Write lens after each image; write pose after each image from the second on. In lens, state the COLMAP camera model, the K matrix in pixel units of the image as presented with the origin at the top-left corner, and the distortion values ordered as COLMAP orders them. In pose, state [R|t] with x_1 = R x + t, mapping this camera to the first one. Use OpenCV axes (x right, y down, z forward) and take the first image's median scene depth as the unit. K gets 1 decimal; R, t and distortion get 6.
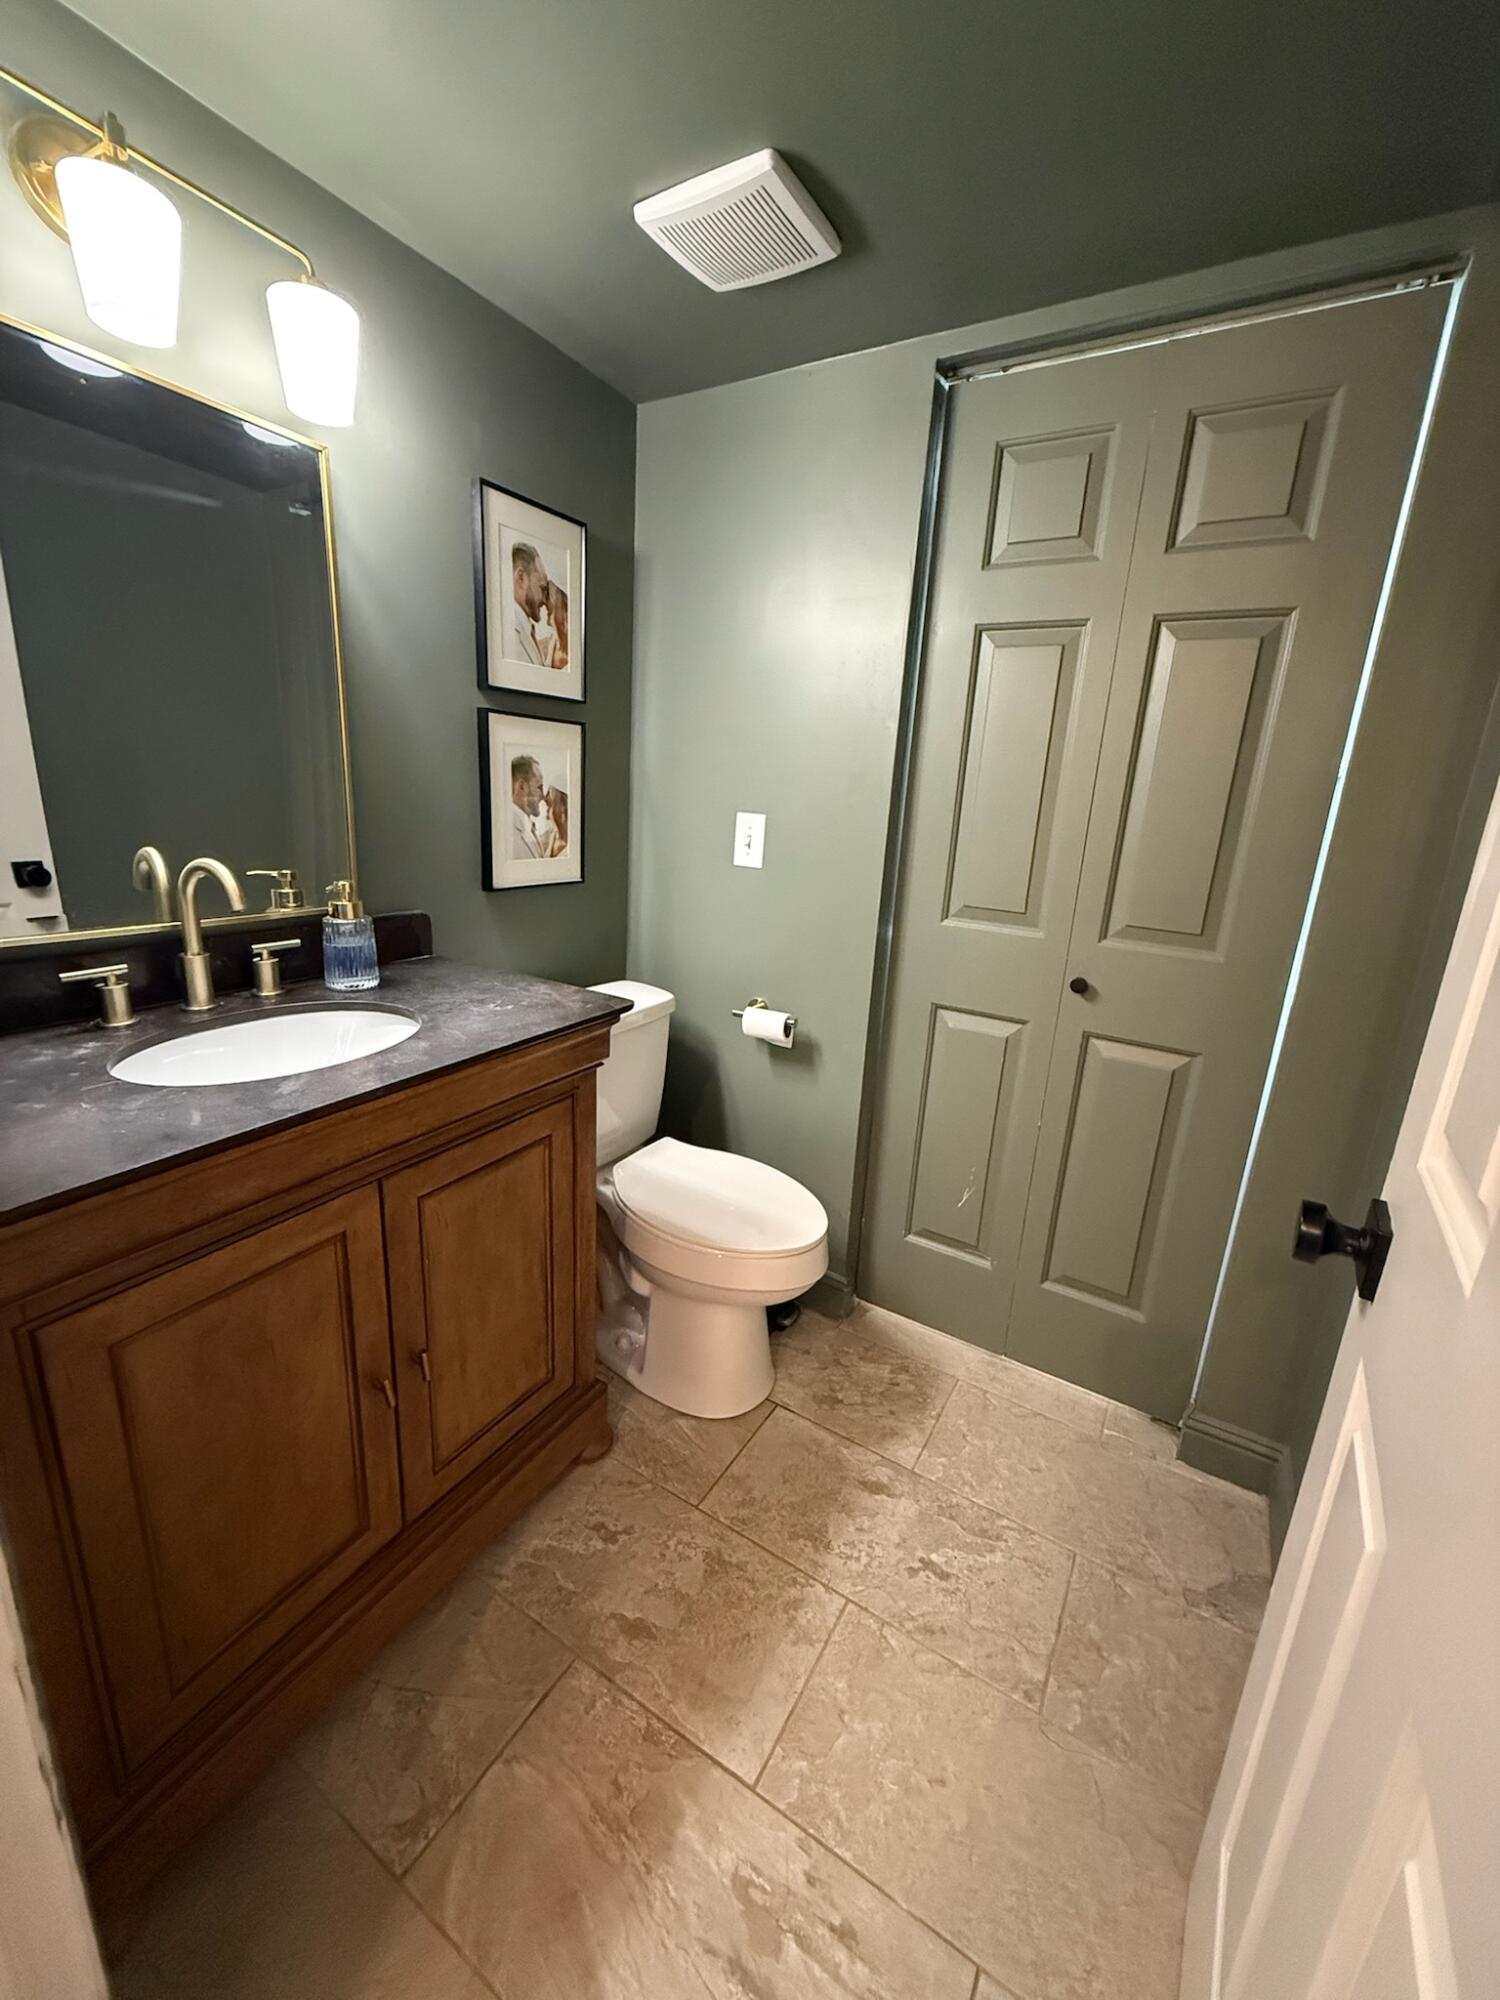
lens RADIAL K [[795.1, 0, 748.8], [0, 795.1, 997.7], [0, 0, 1]] dist [-0.004598, 0.000474]
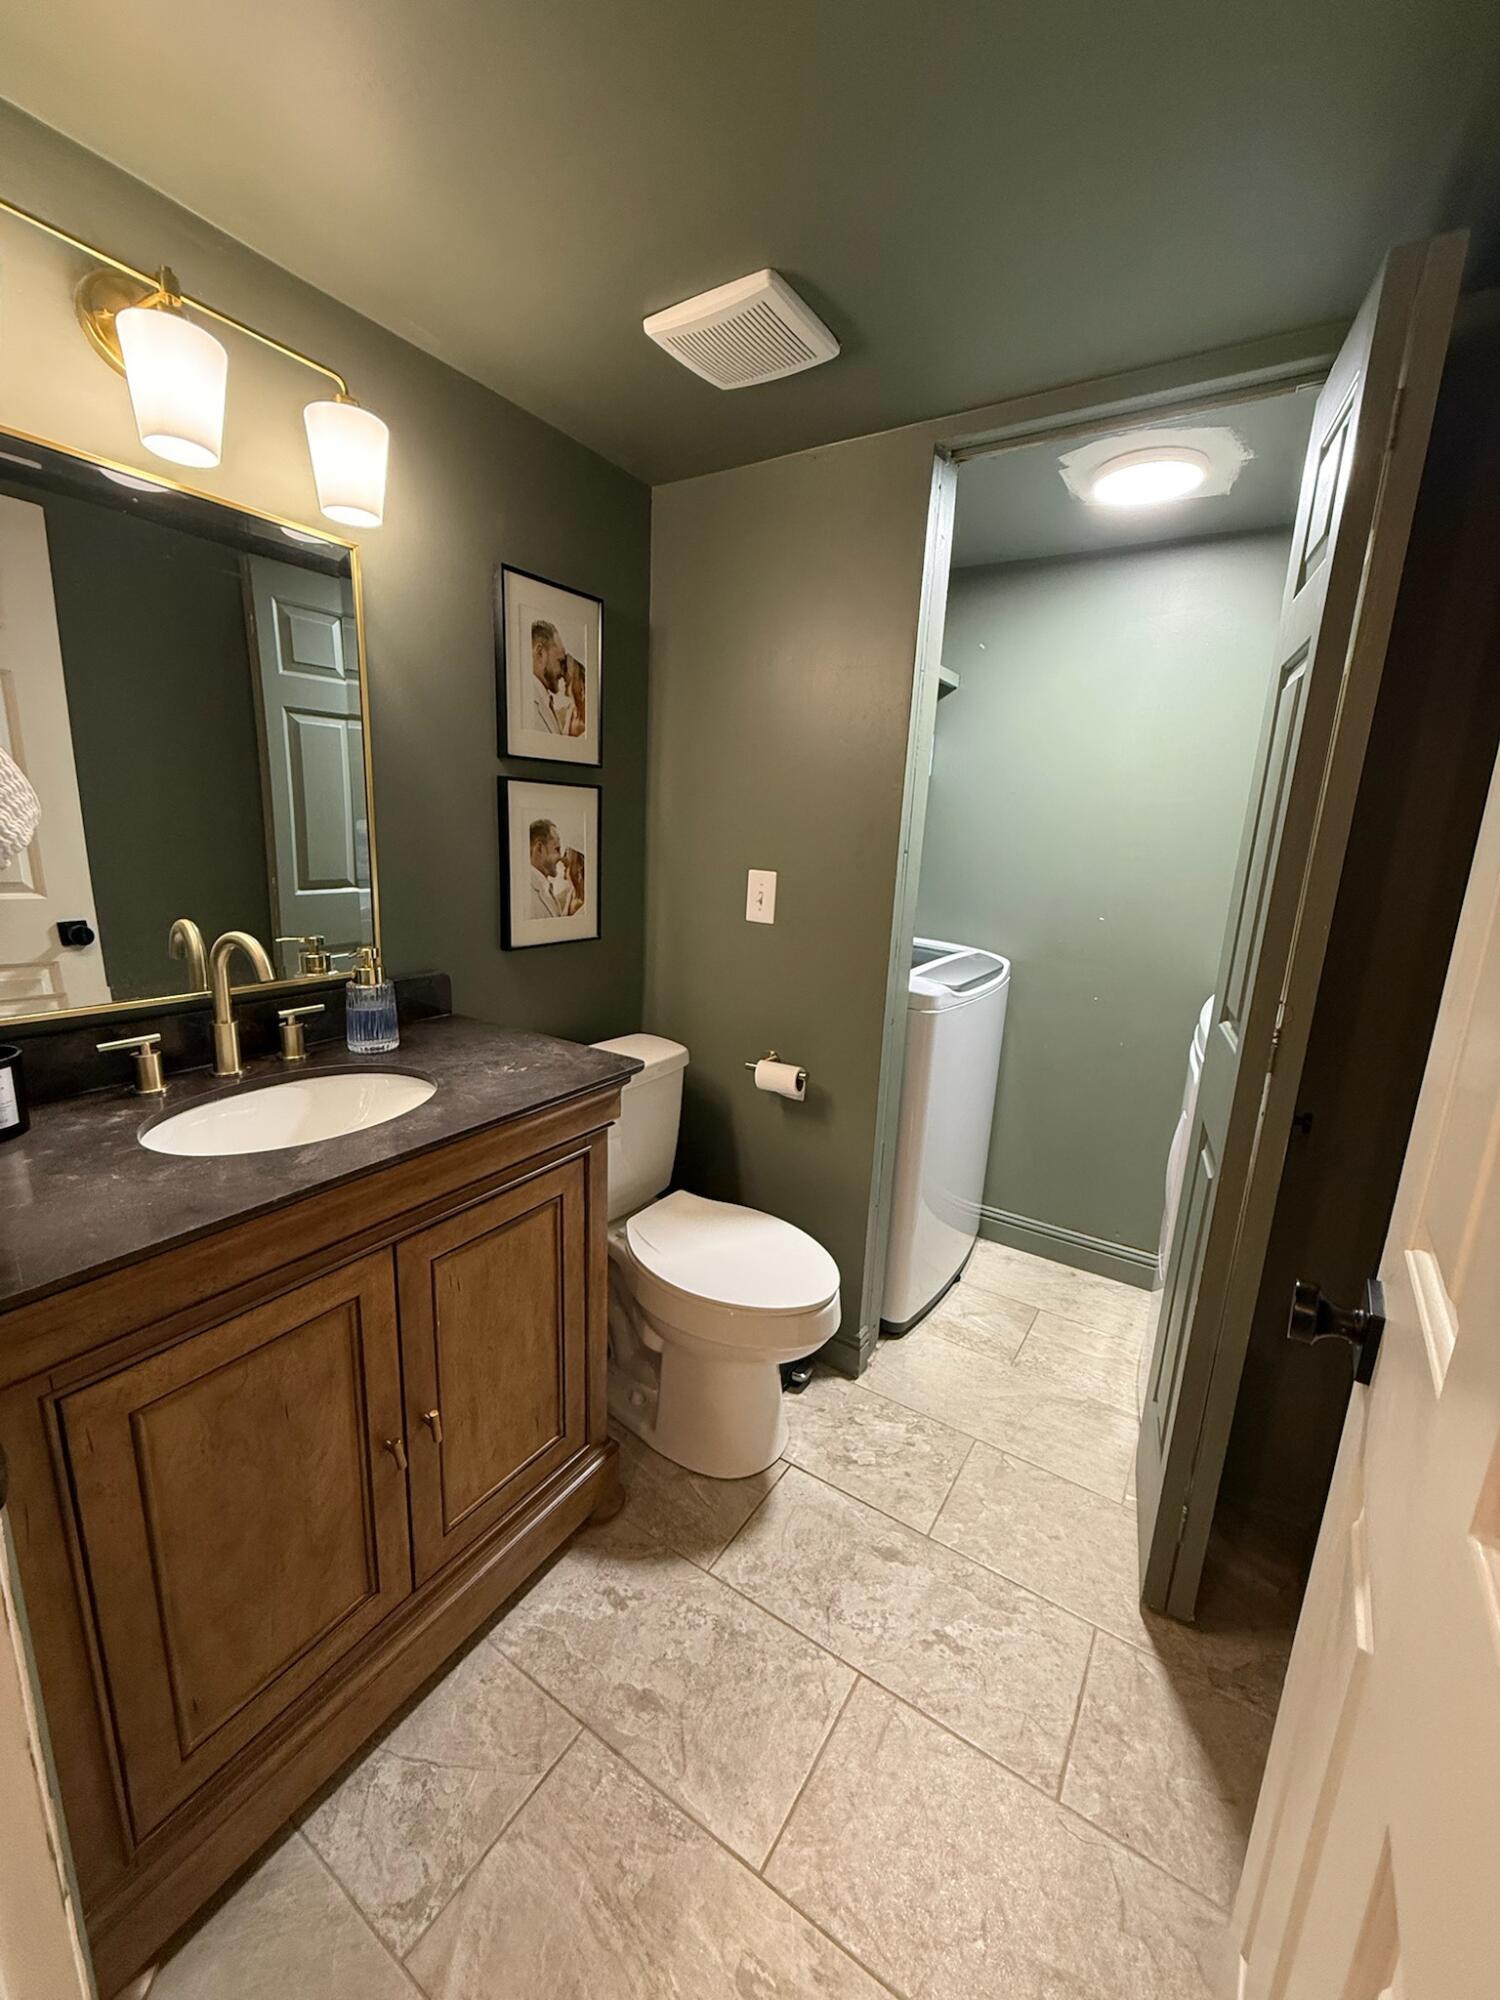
lens RADIAL K [[795.1, 0, 748.9], [0, 795.1, 995.5], [0, 0, 1]] dist [-0.004598, 0.000474]
pose [[0.999492, -0.005783, -0.031354, 0.024392], [0.004335, 0.998931, -0.046033, -0.035753], [0.031587, 0.045874, 0.998448, -0.022416]]
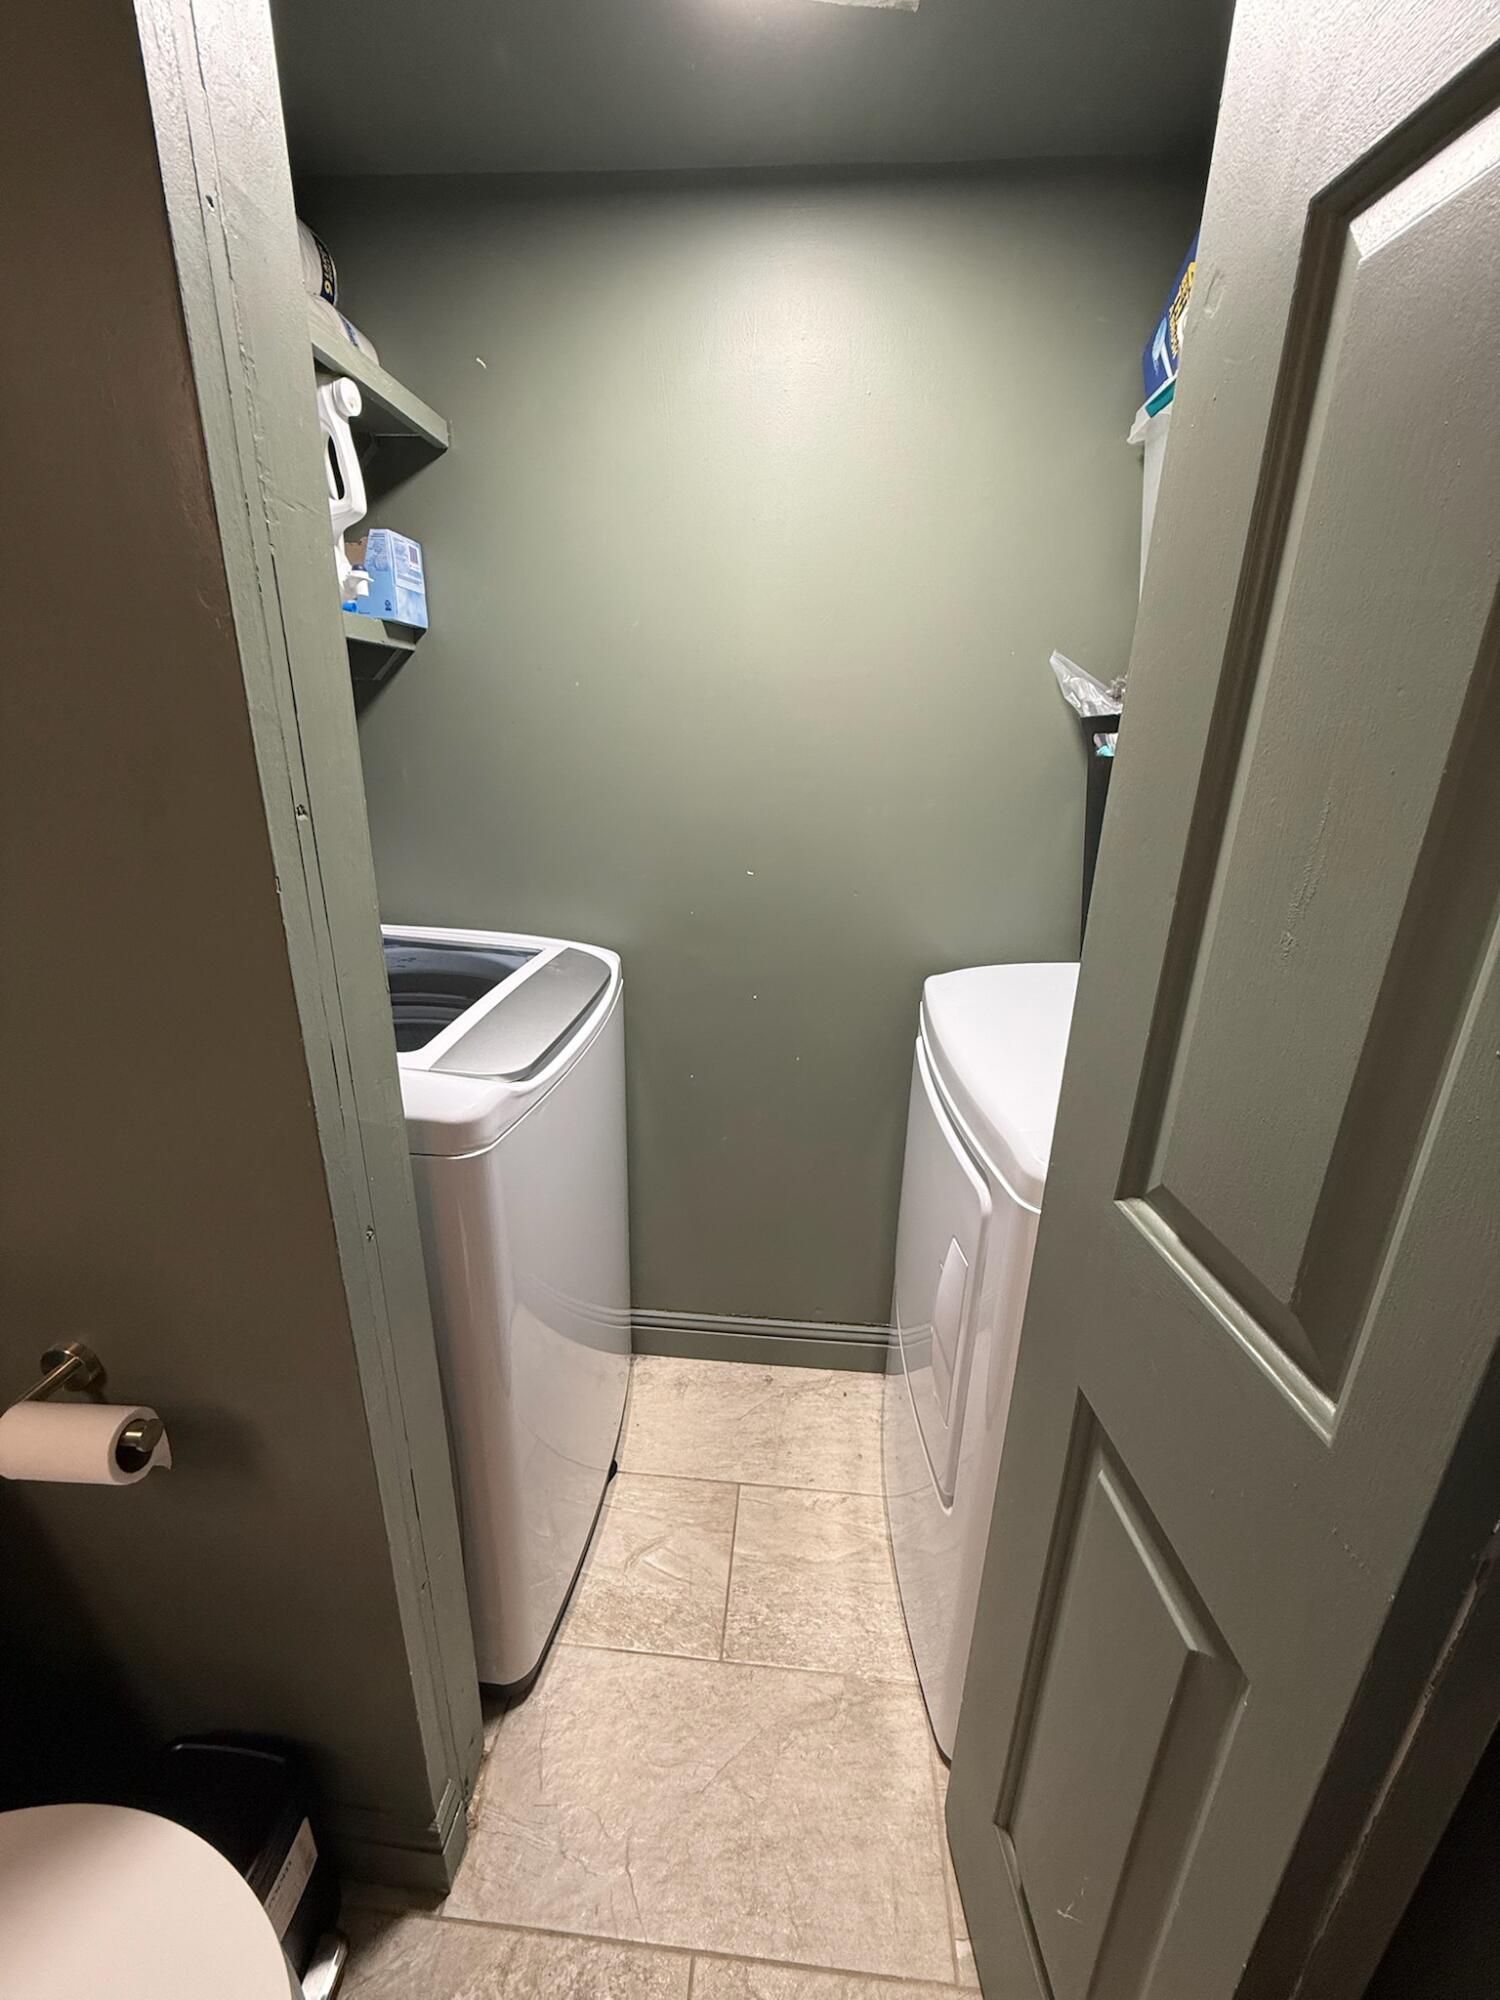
lens RADIAL K [[795.1, 0, 744.4], [0, 795.1, 998.7], [0, 0, 1]] dist [-0.004598, 0.000474]
pose [[0.897136, -0.179163, 0.403791, 0.281134], [0.143430, 0.982679, 0.117347, -0.254336], [-0.417821, -0.047360, 0.907294, 0.784780]]
